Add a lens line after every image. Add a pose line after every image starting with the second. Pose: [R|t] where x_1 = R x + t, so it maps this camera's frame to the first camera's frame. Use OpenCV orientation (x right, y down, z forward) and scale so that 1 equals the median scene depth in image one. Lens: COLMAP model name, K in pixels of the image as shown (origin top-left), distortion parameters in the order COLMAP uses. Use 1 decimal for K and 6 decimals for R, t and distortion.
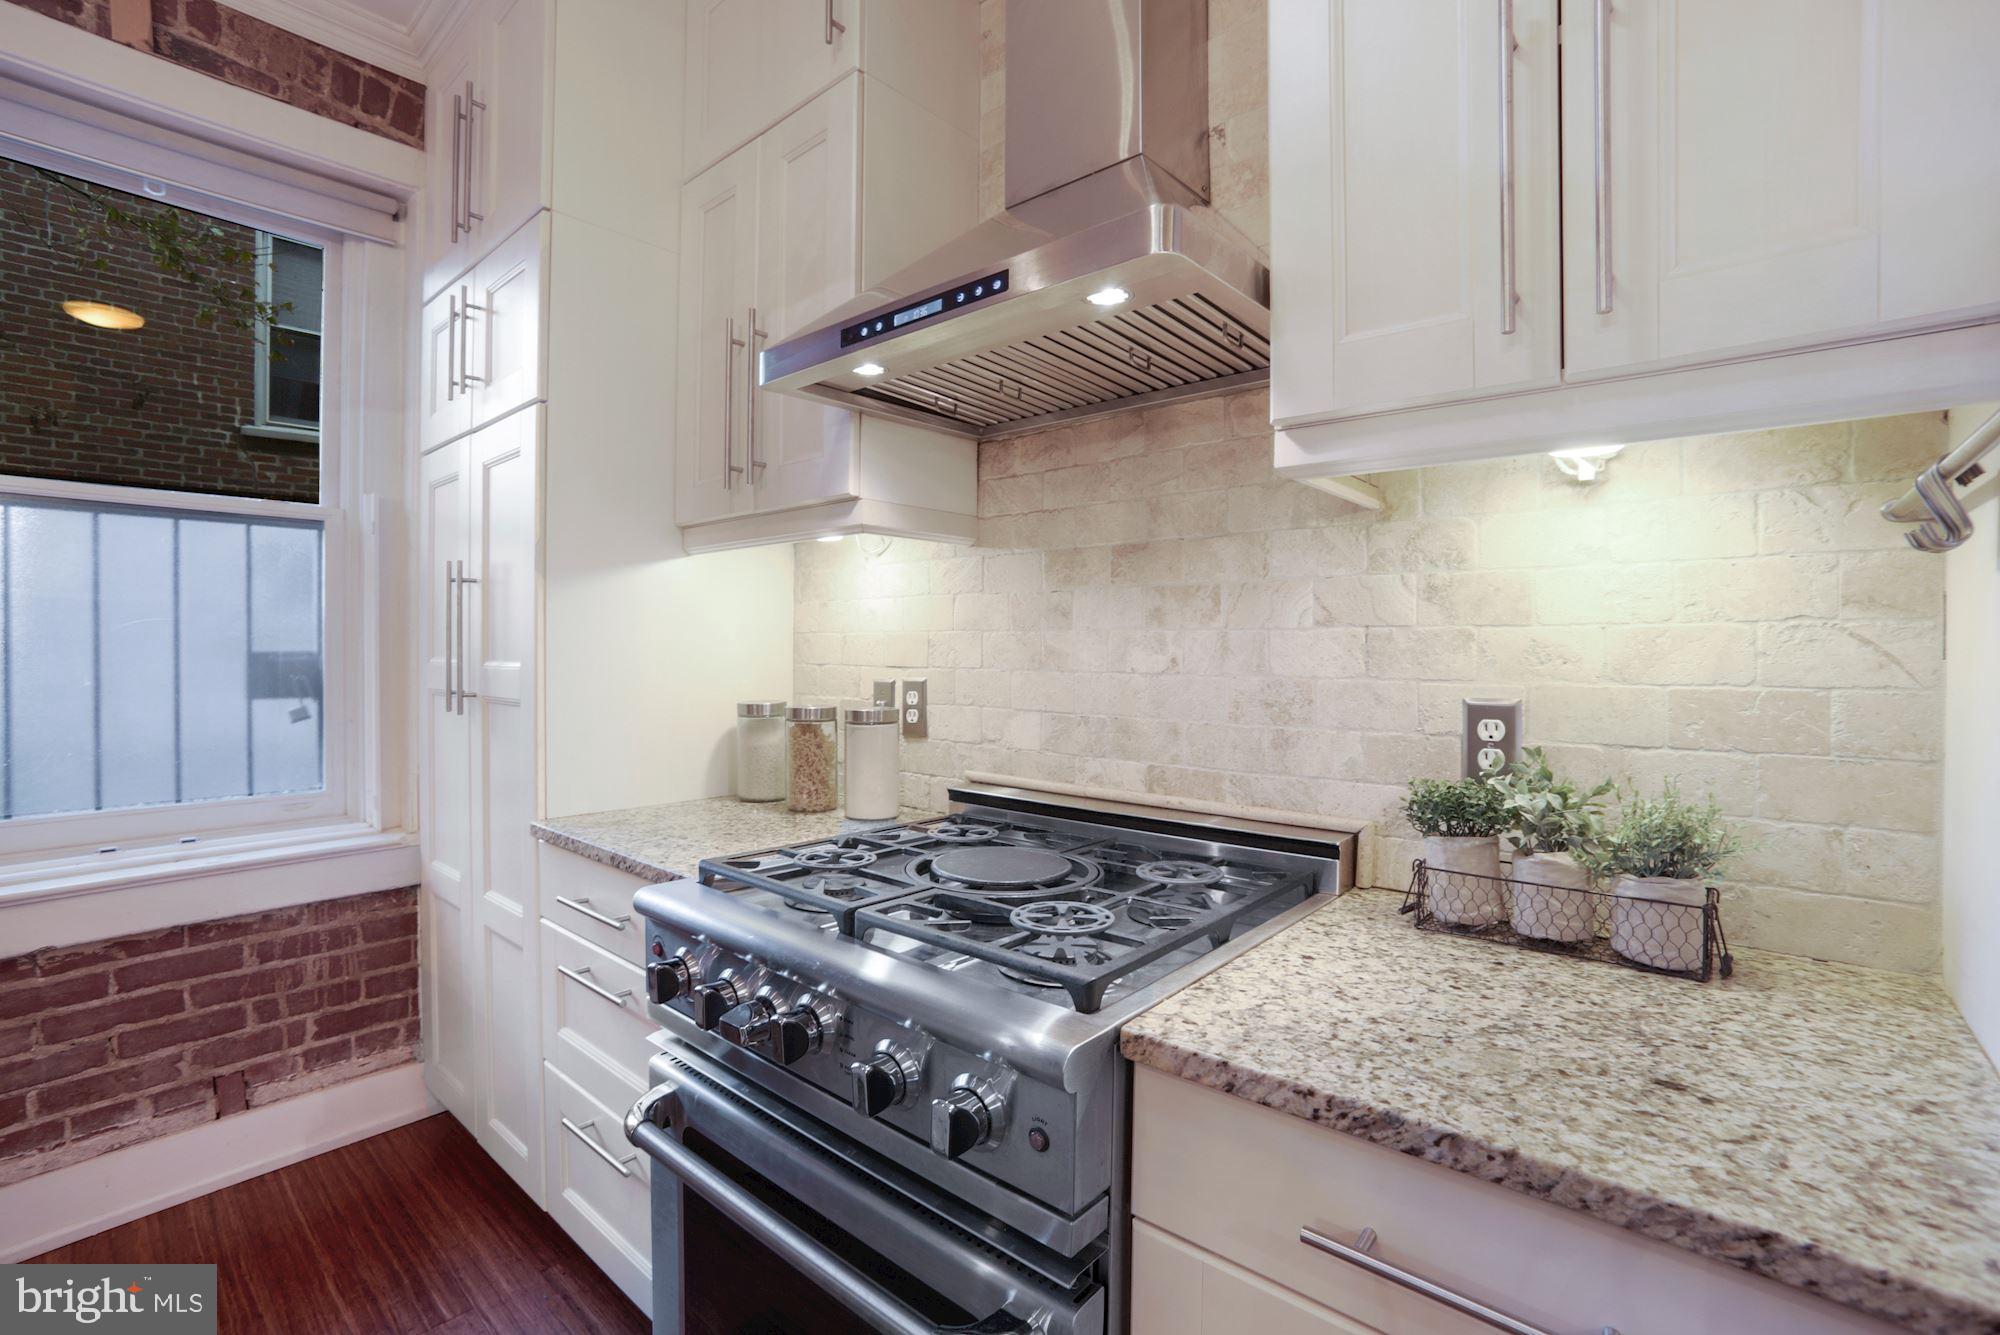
lens RADIAL K [[895.8, 0, 994.7], [0, 895.8, 654.7], [0, 0, 1]] dist [-0.077735, 0.031277]
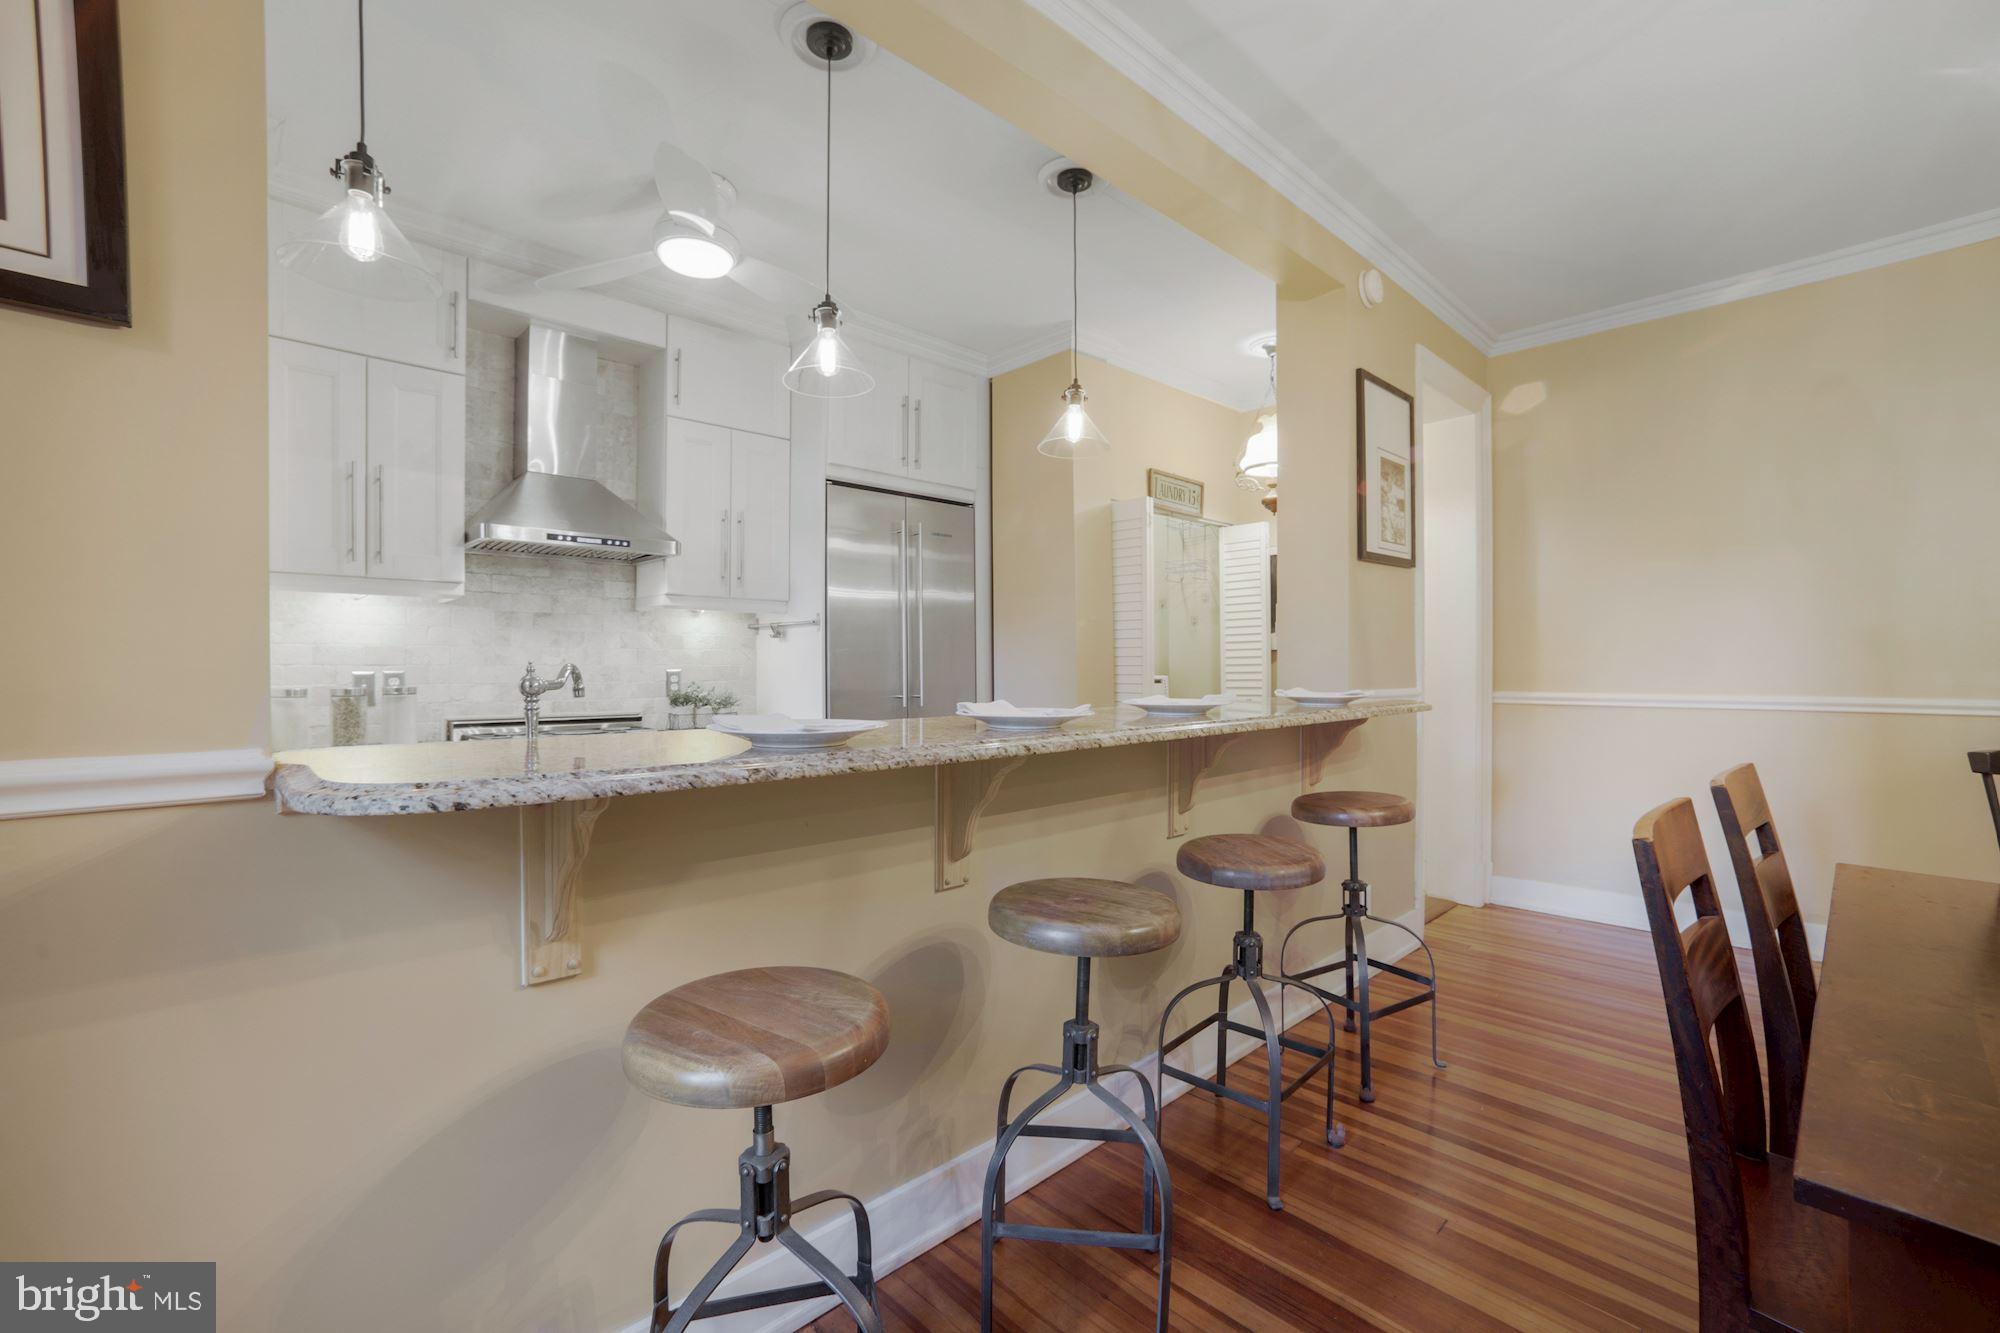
lens RADIAL K [[864.0, 0, 996.0], [0, 864.0, 656.5], [0, 0, 1]] dist [-0.068985, 0.033730]
pose [[0.067914, 0.007359, 0.997664, -1.702854], [0.010845, 0.999908, -0.008113, 0.023319], [-0.997632, 0.011371, 0.067828, -0.320315]]
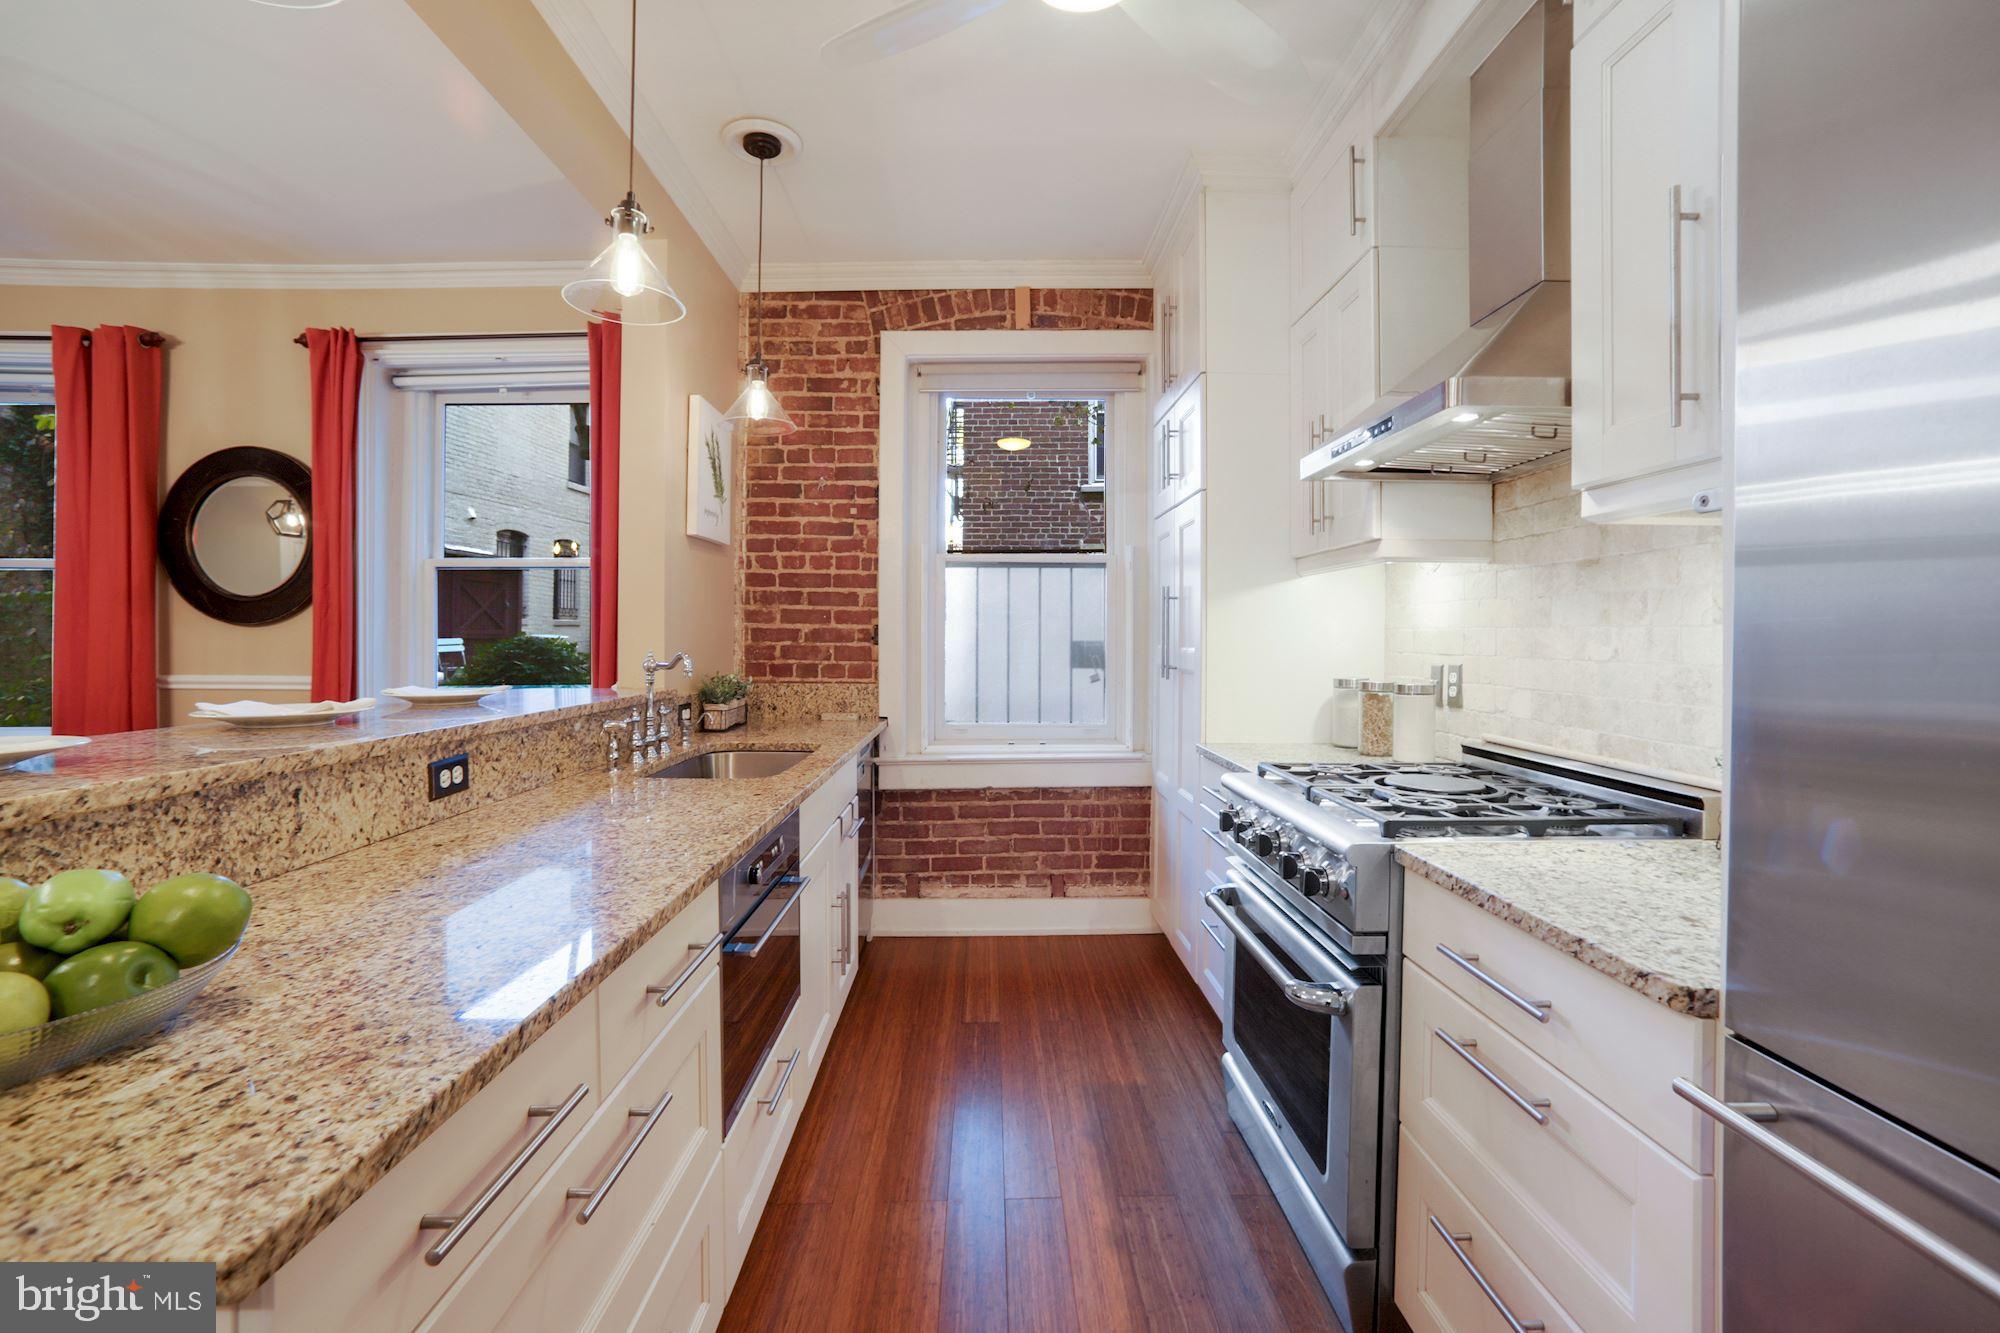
lens RADIAL K [[866.5, 0, 1001.9], [0, 866.5, 636.6], [0, 0, 1]] dist [-0.070761, 0.034688]
pose [[0.681604, 0.000727, -0.731721, 0.378904], [-0.008262, 0.999943, -0.006702, 0.001216], [0.731675, 0.010614, 0.681571, -0.352895]]
